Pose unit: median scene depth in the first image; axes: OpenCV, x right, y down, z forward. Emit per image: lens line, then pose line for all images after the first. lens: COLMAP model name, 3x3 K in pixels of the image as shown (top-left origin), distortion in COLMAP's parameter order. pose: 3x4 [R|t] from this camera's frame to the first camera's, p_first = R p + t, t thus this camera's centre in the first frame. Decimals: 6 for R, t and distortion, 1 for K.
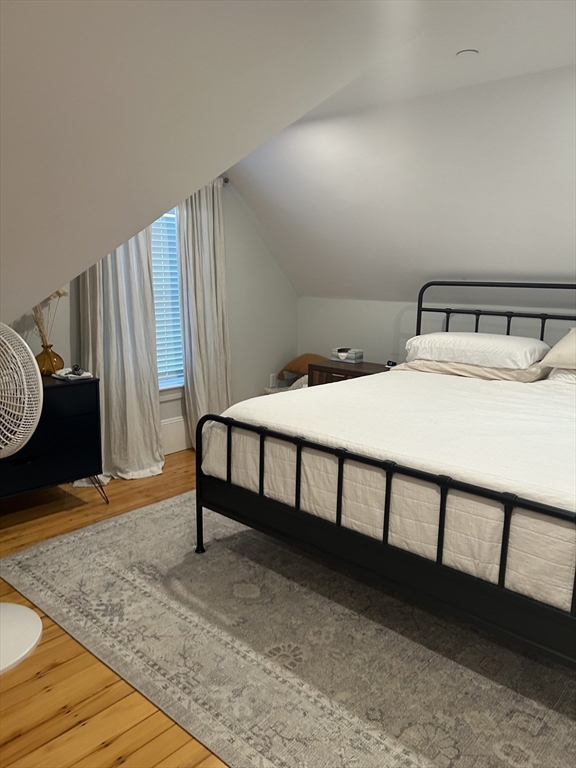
lens RADIAL K [[577.2, 0, 289.0], [0, 577.2, 407.4], [0, 0, 1]] dist [0.069983, -0.086439]
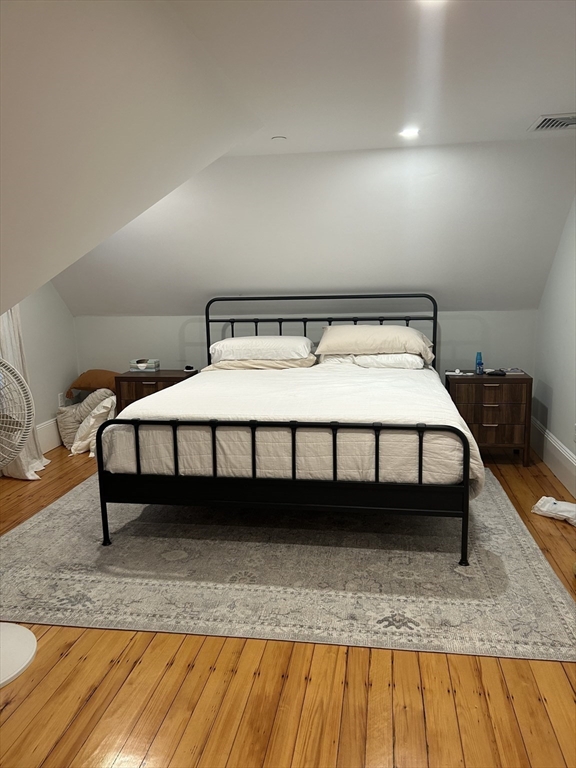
lens RADIAL K [[577.2, 0, 289.0], [0, 577.2, 407.4], [0, 0, 1]] dist [0.069983, -0.086439]
pose [[0.837598, -0.144220, 0.526906, -0.478711], [0.157719, 0.987291, 0.019515, 0.022850], [-0.523024, 0.066758, 0.849699, -0.186628]]
